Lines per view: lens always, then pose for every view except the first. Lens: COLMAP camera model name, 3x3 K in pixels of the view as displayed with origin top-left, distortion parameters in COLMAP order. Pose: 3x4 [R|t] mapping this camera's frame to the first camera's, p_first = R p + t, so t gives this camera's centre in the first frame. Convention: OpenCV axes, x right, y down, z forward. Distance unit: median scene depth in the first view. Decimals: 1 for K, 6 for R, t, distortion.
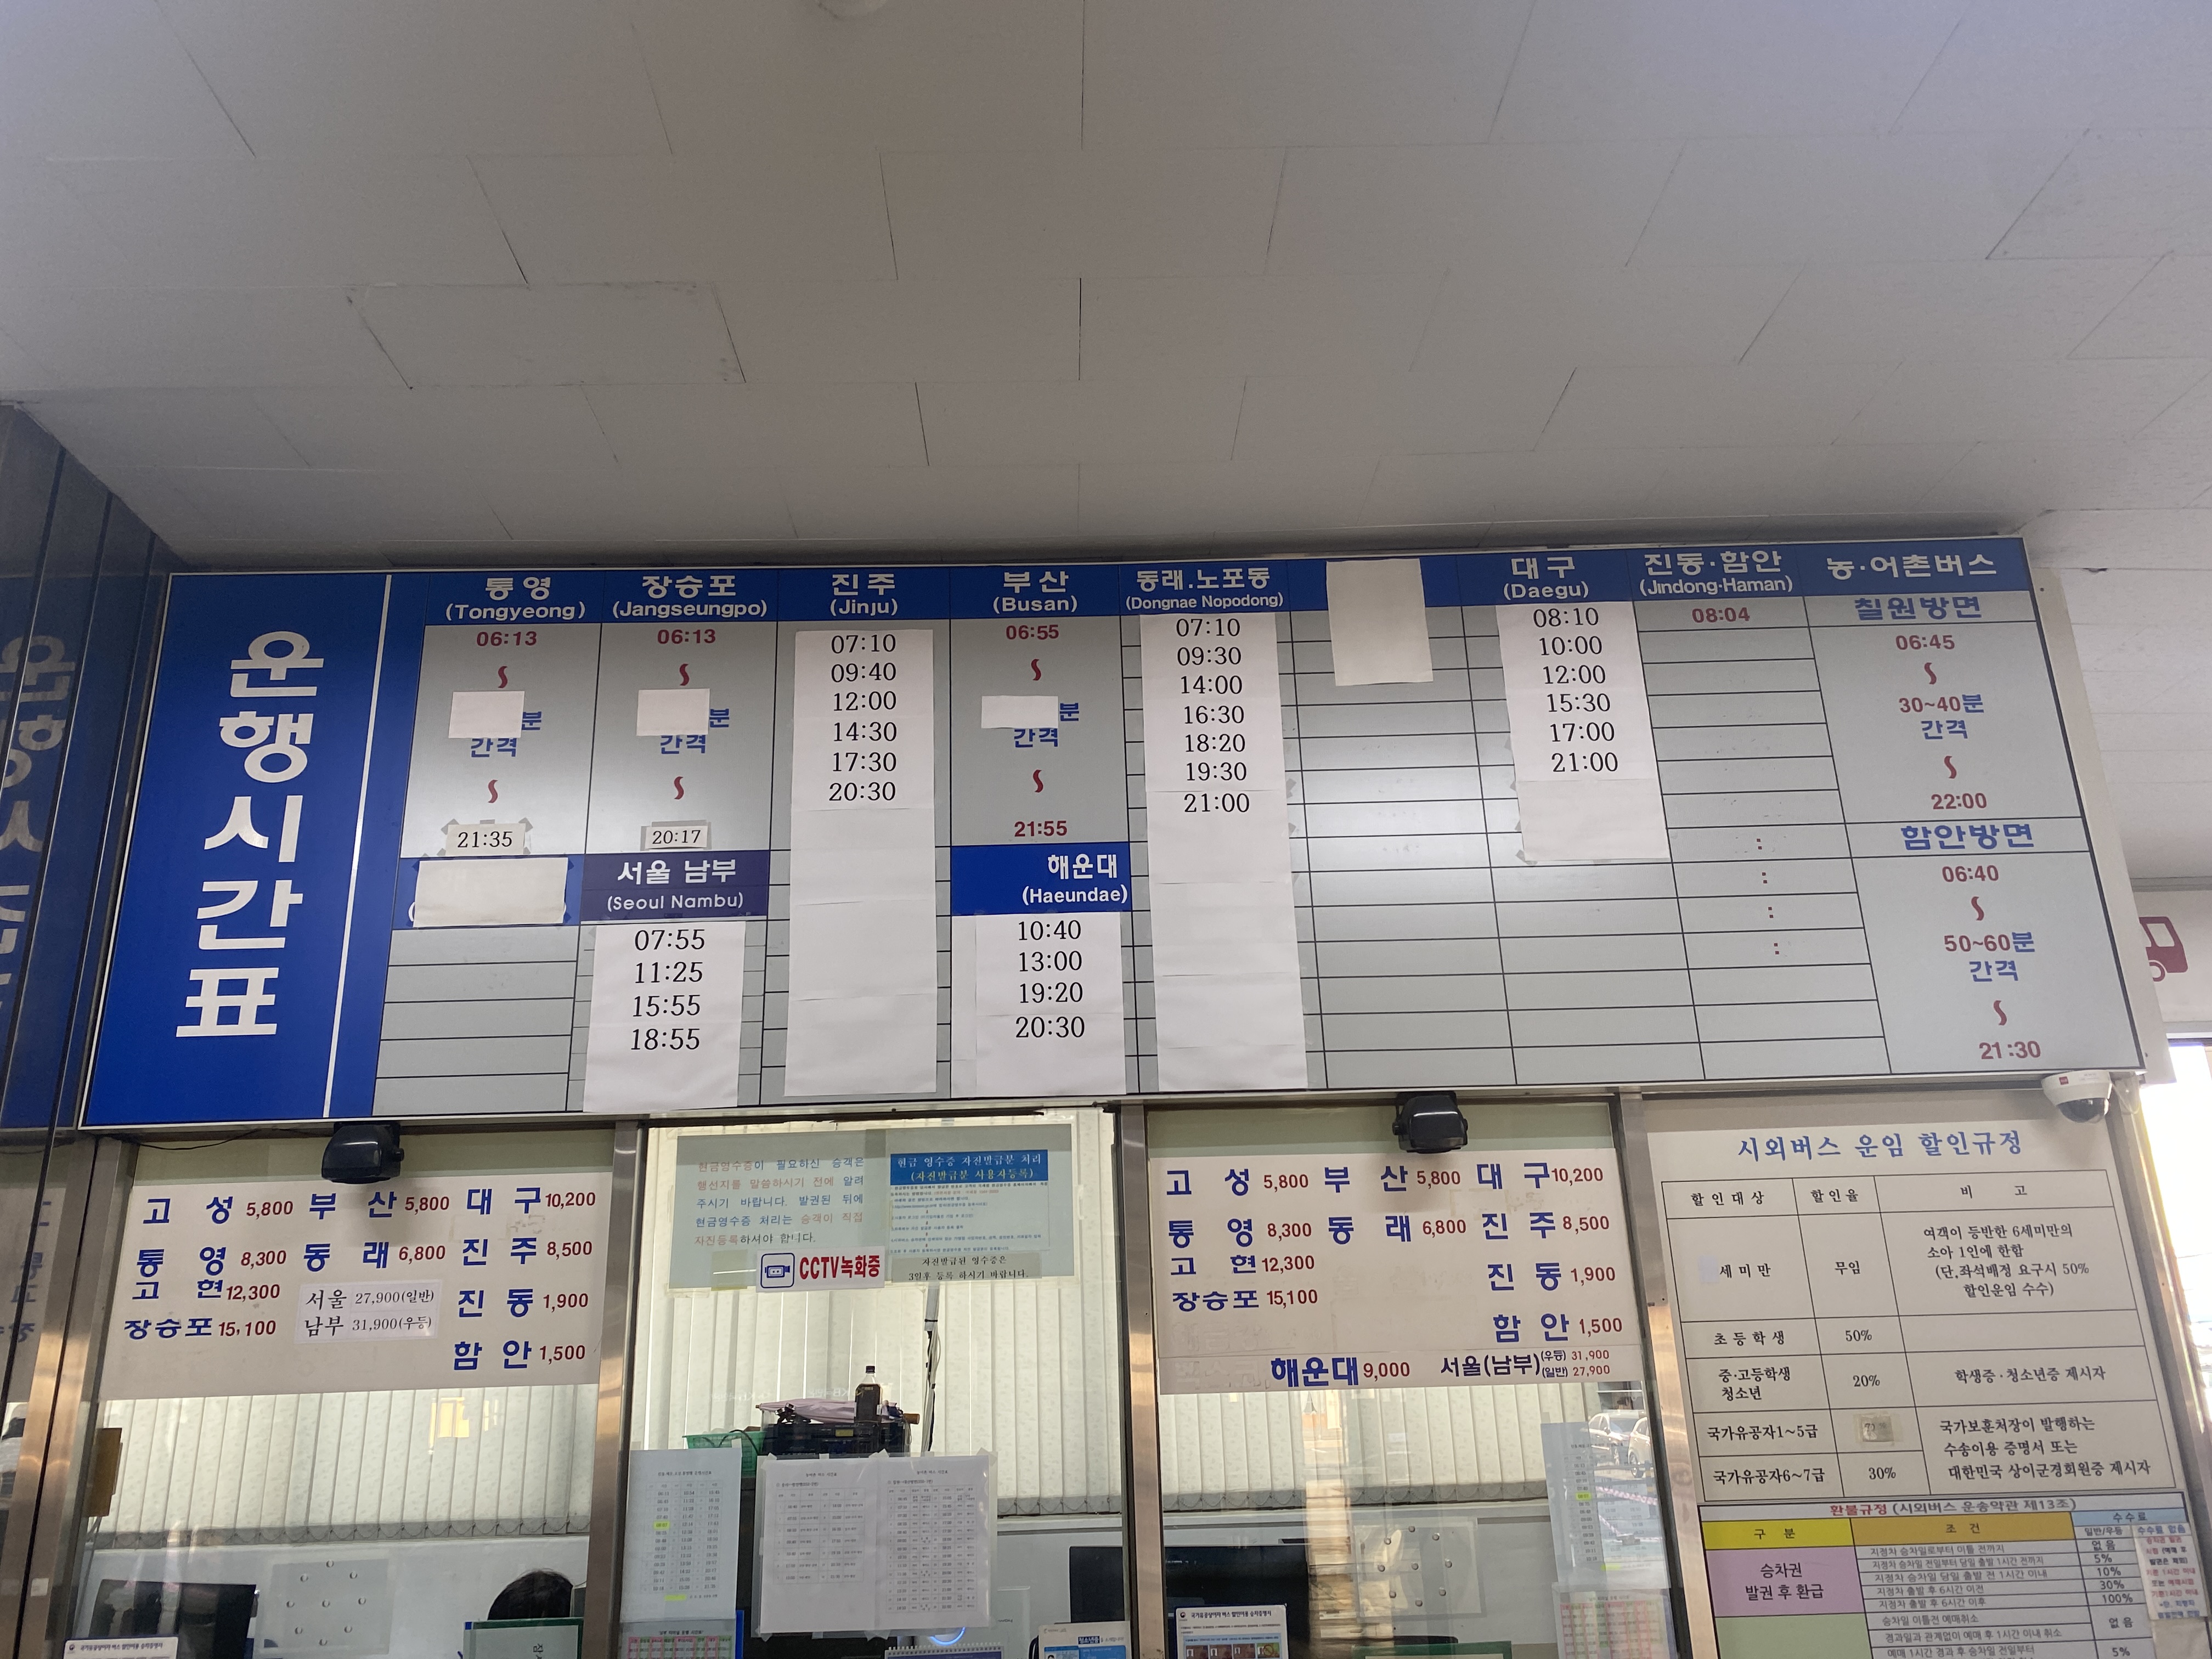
lens RADIAL K [[1670.4, 0, 1103.3], [0, 1670.4, 828.6], [0, 0, 1]] dist [0.031994, -0.035953]
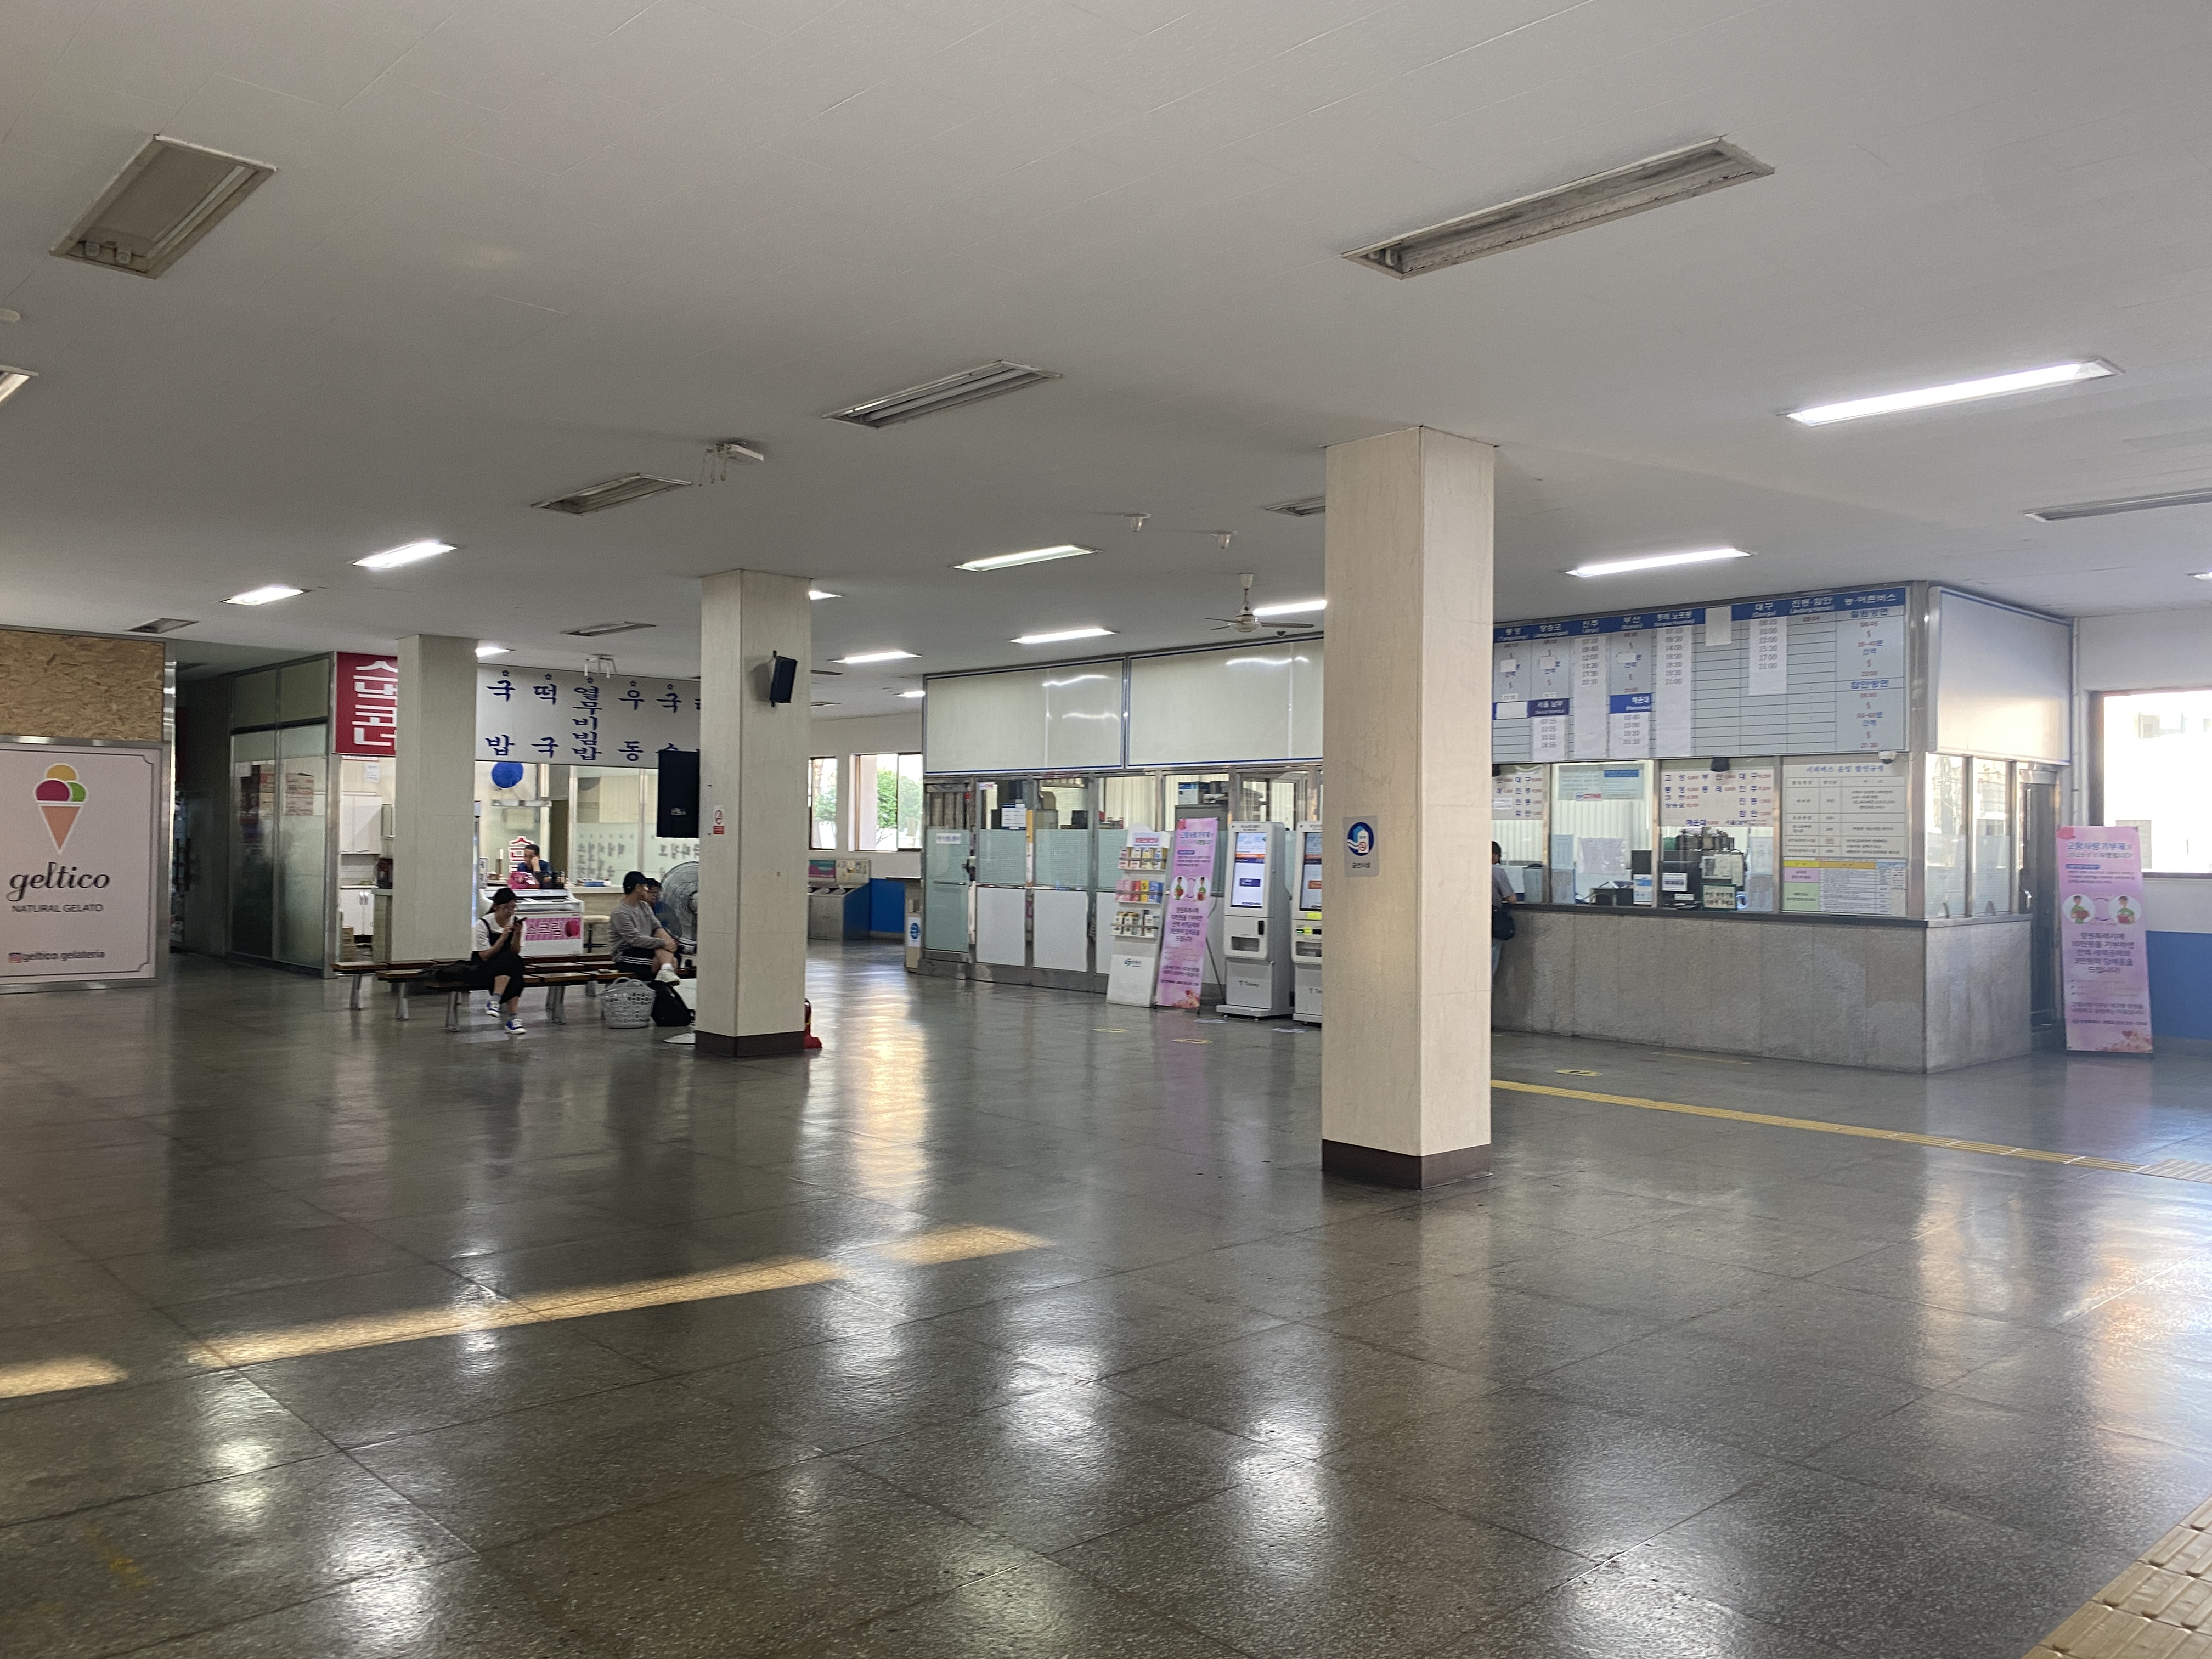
lens RADIAL K [[1670.4, 0, 1099.8], [0, 1670.4, 821.7], [0, 0, 1]] dist [0.031994, -0.035953]
pose [[0.673879, 0.030062, -0.738230, 2.124720], [0.210345, 0.950018, 0.230695, -0.914315], [0.708267, -0.310744, 0.633874, -2.584127]]
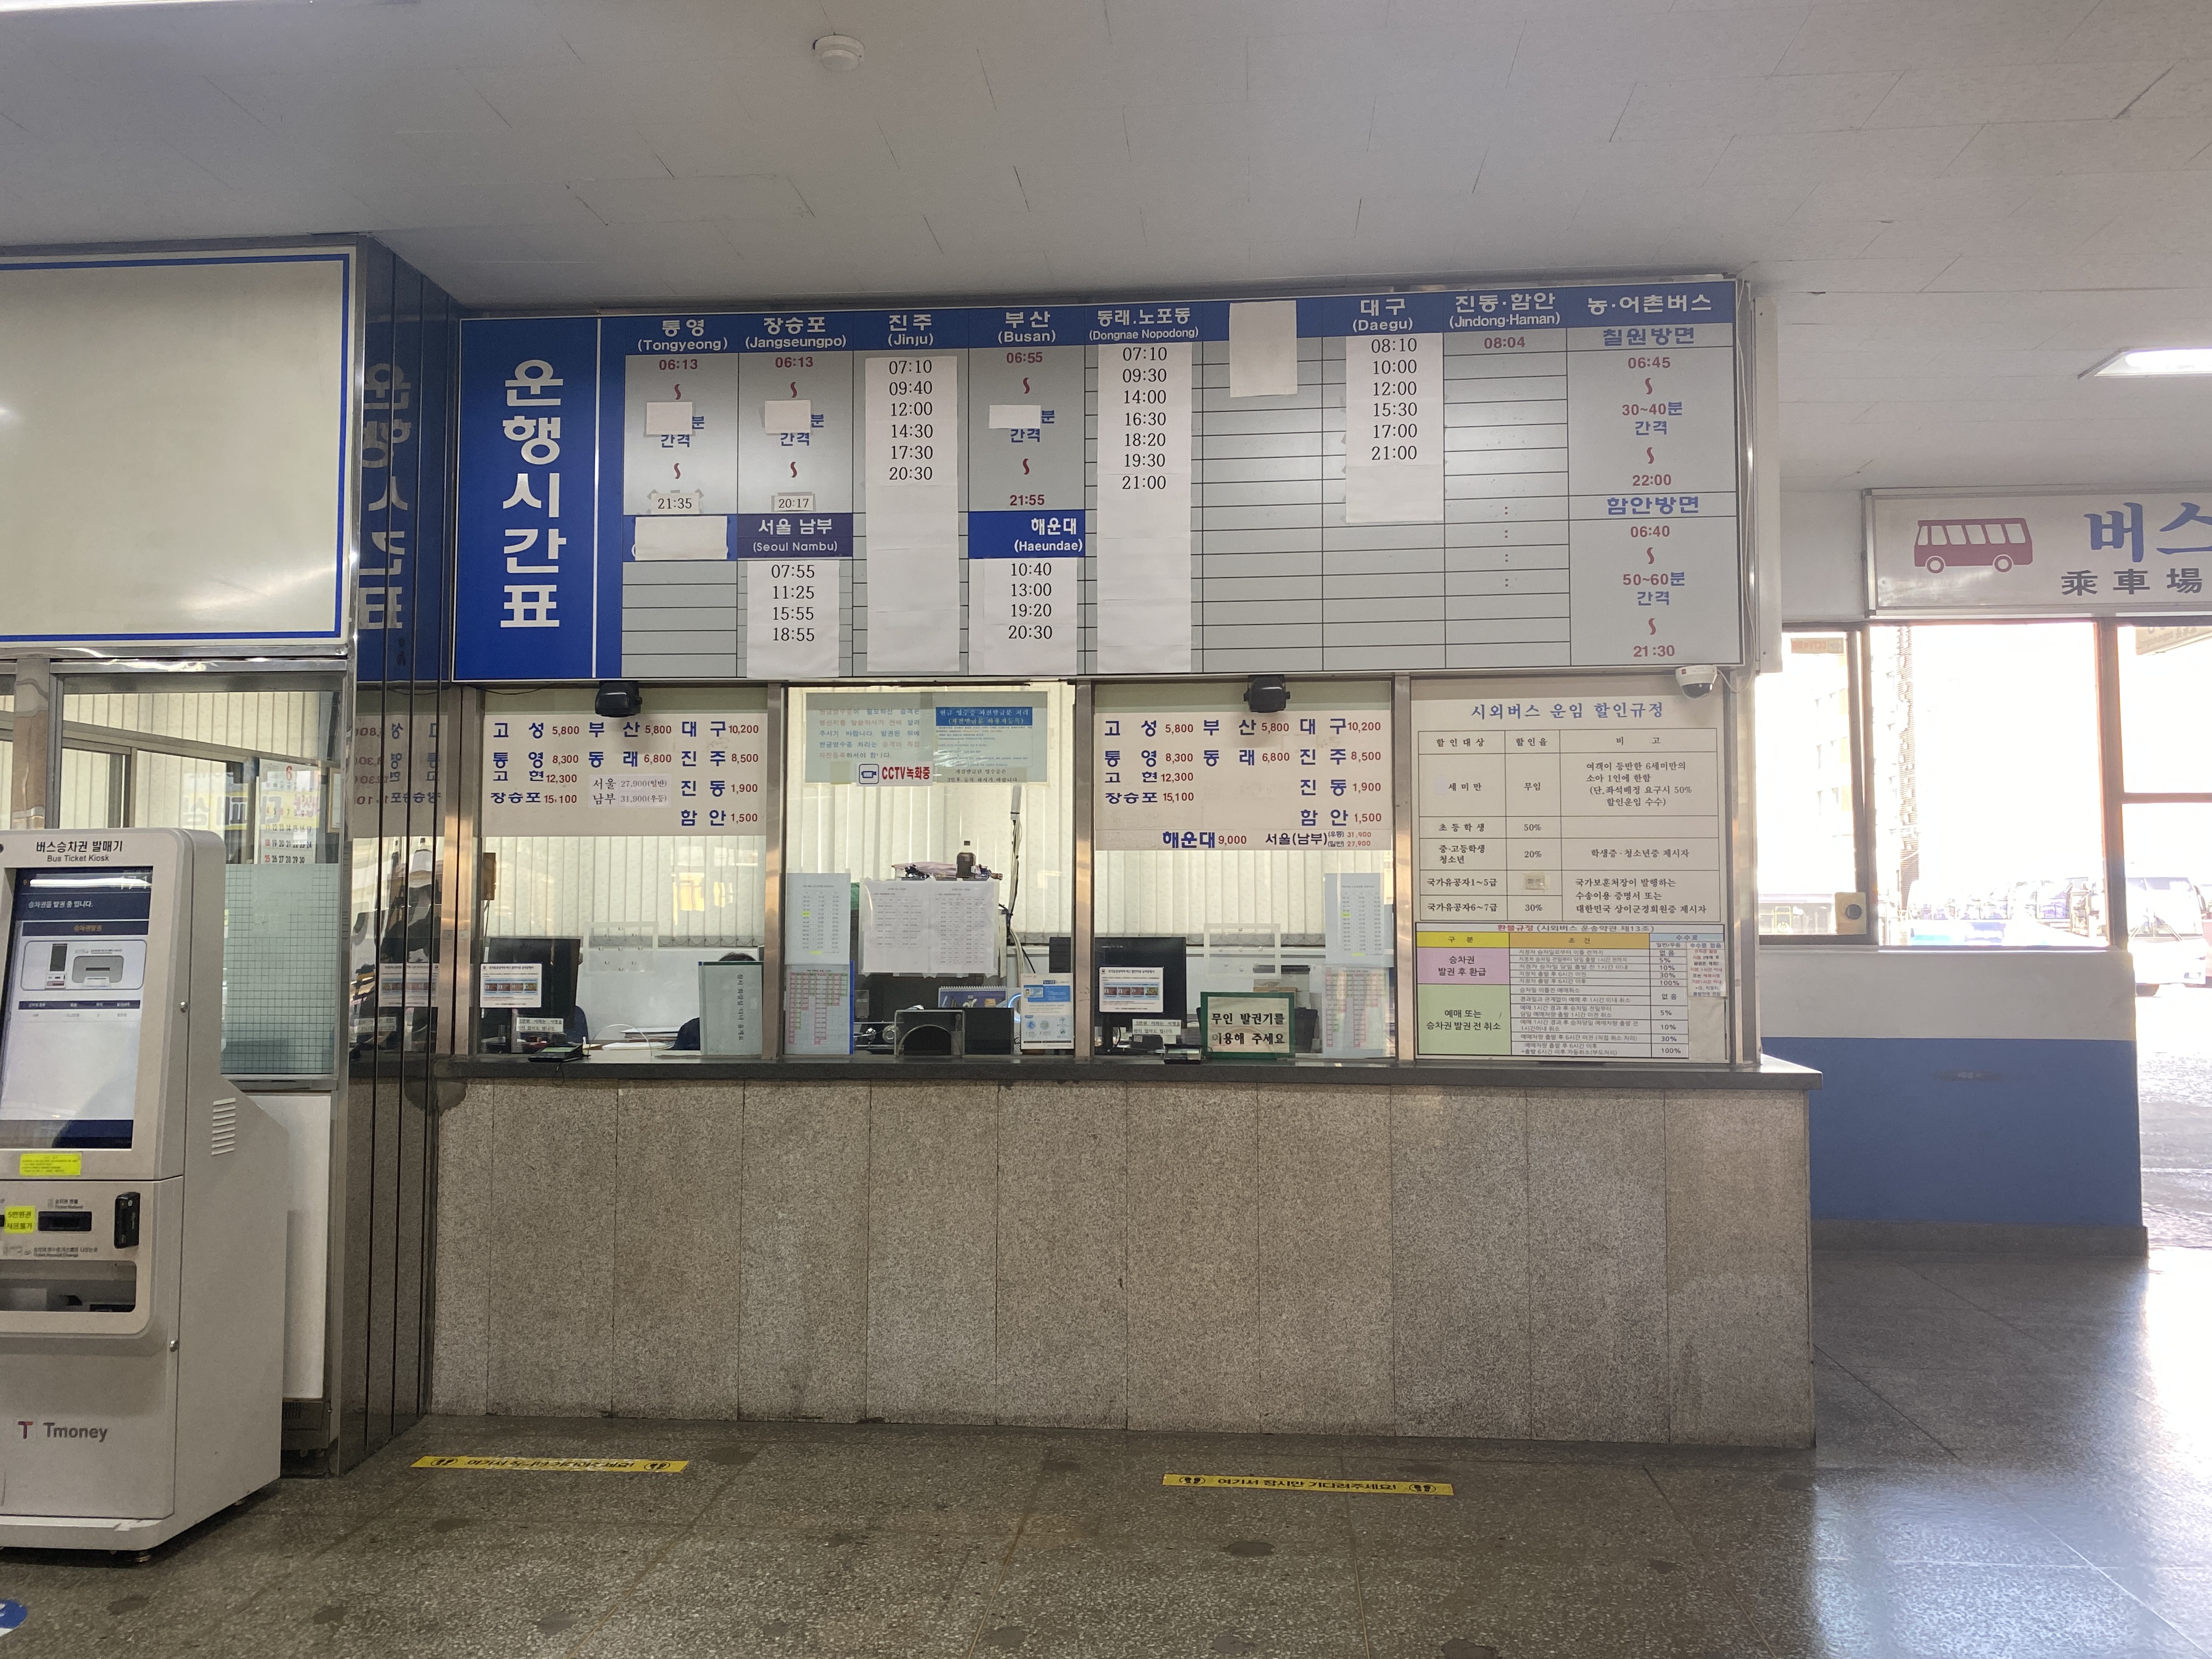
lens RADIAL K [[1670.4, 0, 1110.0], [0, 1670.4, 805.4], [0, 0, 1]] dist [0.031994, -0.035953]
pose [[0.995570, 0.023658, -0.090999, 0.189747], [0.002181, 0.961757, 0.273896, -0.153758], [0.093998, -0.272881, 0.957445, -0.550554]]
